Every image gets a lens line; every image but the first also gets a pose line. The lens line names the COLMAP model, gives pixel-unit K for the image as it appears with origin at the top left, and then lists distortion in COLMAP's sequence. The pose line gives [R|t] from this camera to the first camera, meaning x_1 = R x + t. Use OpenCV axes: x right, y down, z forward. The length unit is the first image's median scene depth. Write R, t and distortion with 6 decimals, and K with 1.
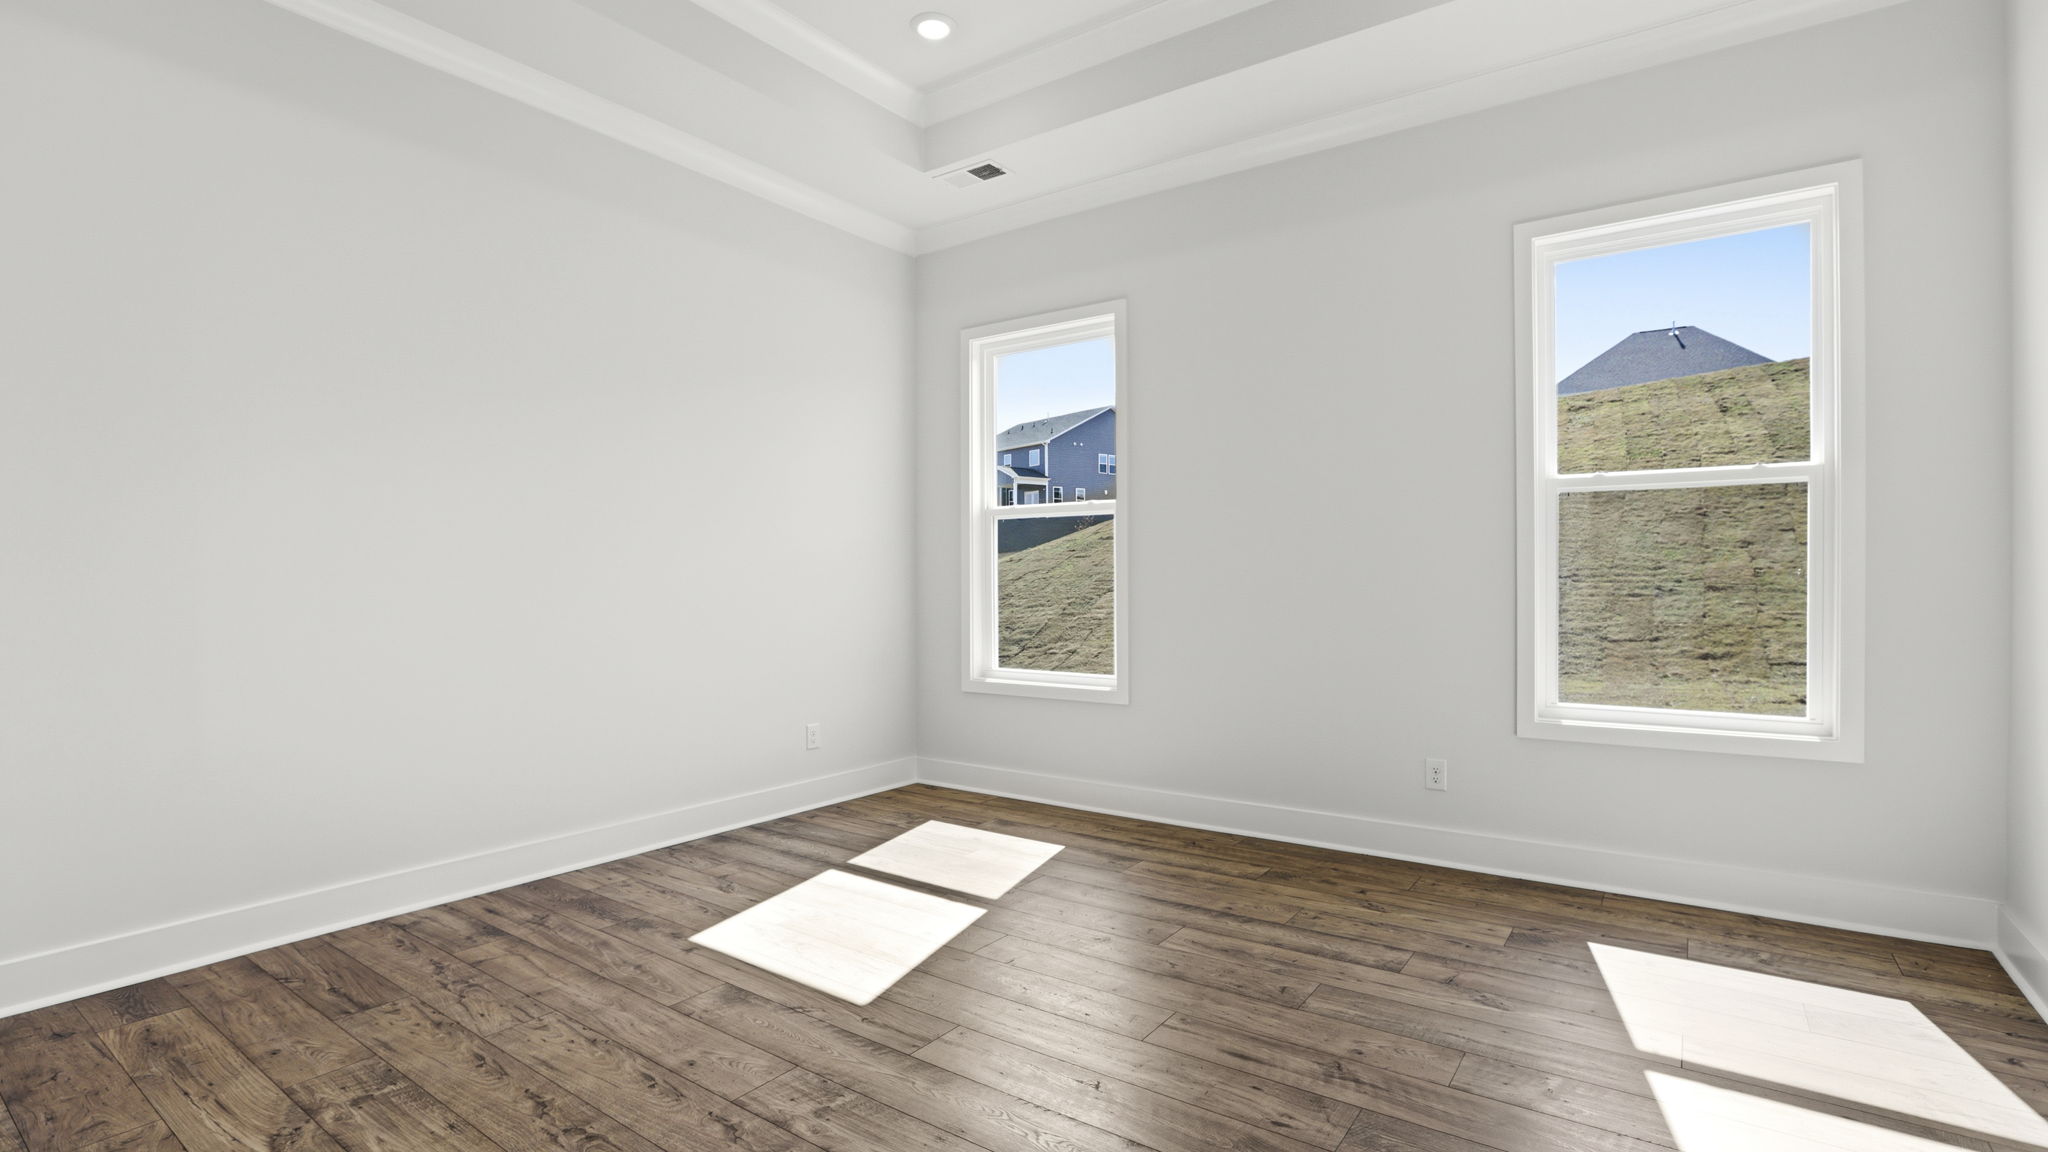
lens RADIAL K [[959.9, 0, 1024.0], [0, 959.9, 576.0], [0, 0, 1]] dist [-0.059591, 0.030473]
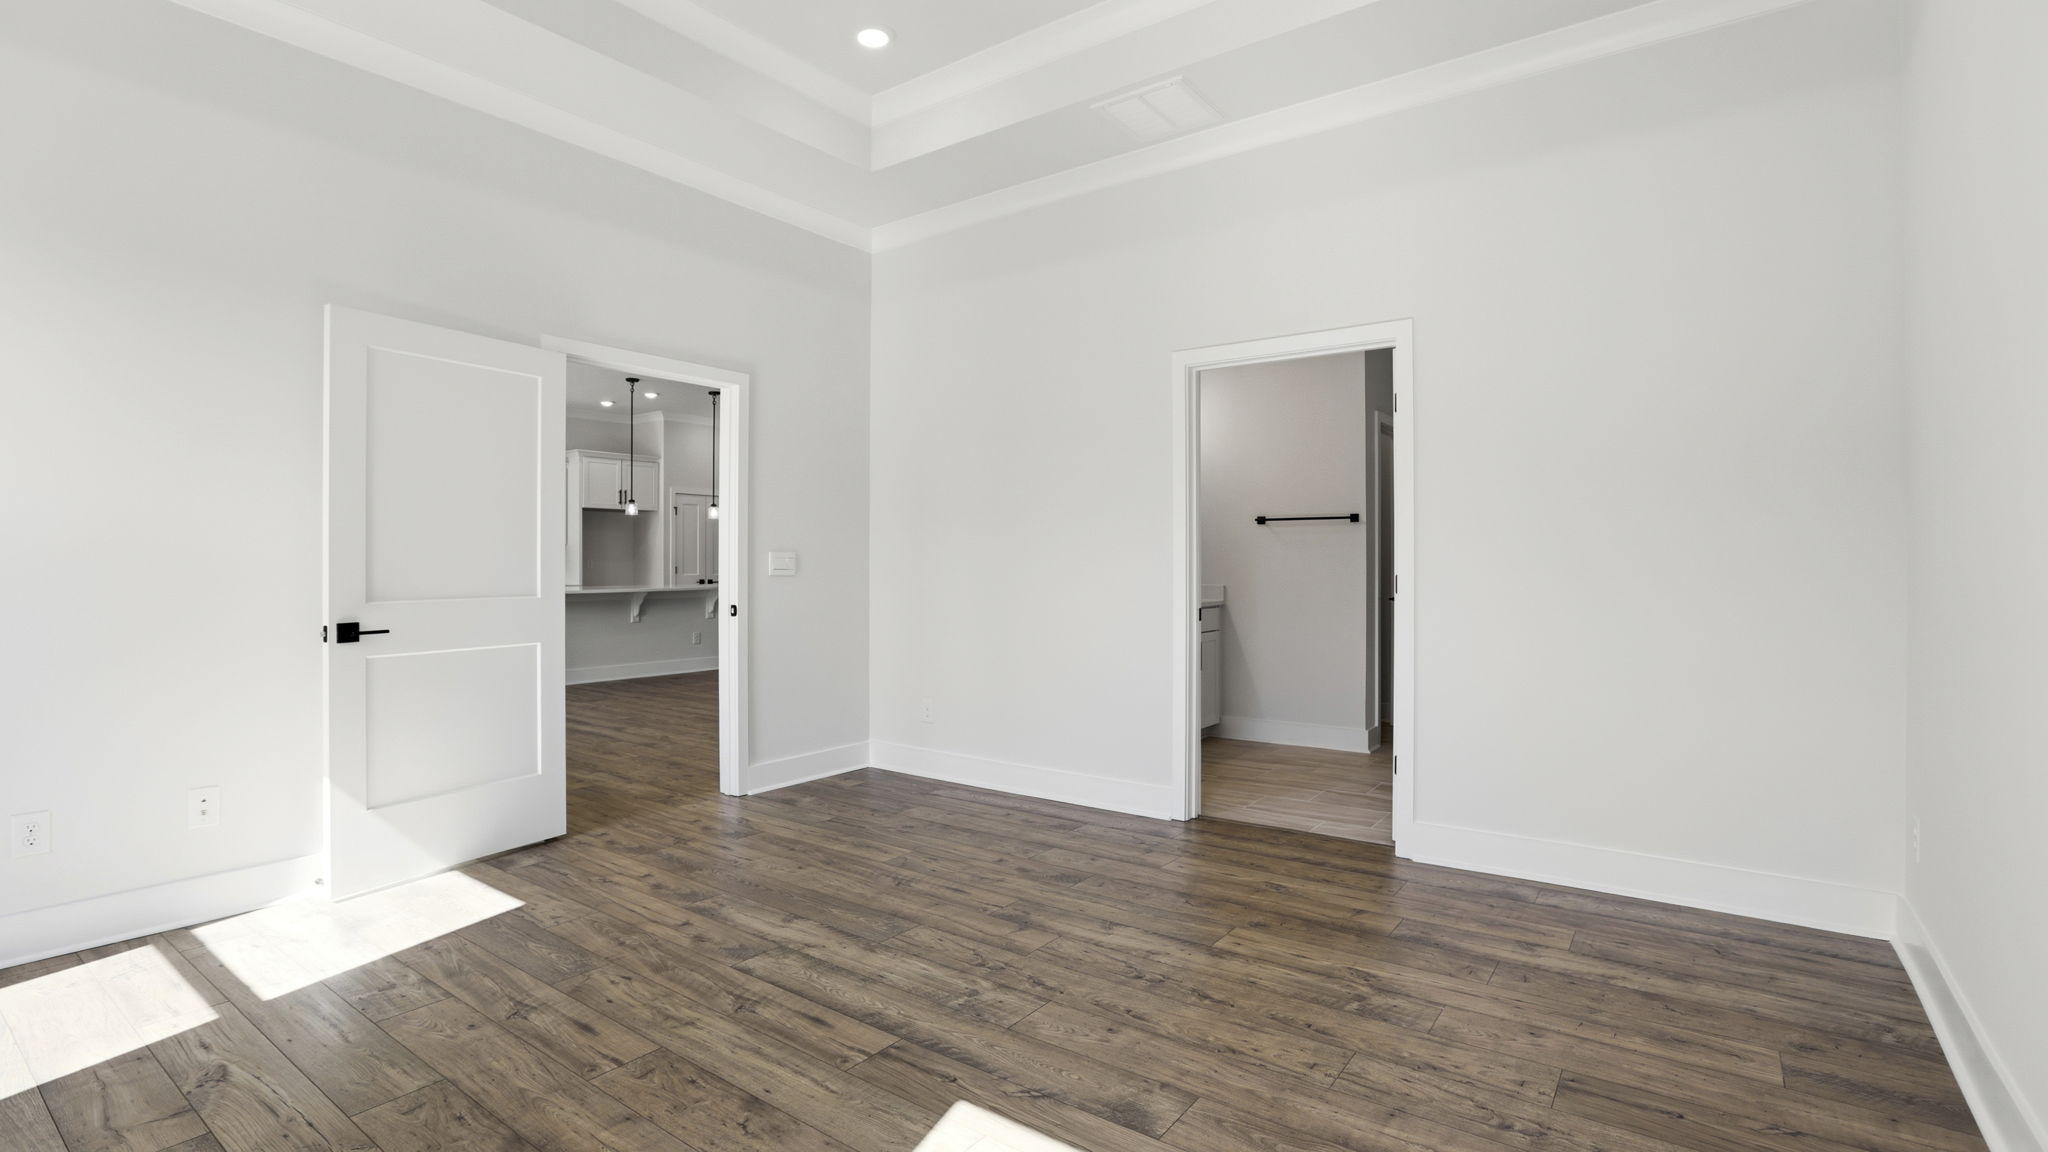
lens RADIAL K [[959.9, 0, 1024.0], [0, 959.9, 576.0], [0, 0, 1]] dist [-0.059591, 0.030473]
pose [[-0.999978, 0.005717, 0.003460, -0.261815], [0.005755, 0.999921, 0.011202, 0.000951], [-0.003396, 0.011221, -0.999931, 2.038931]]
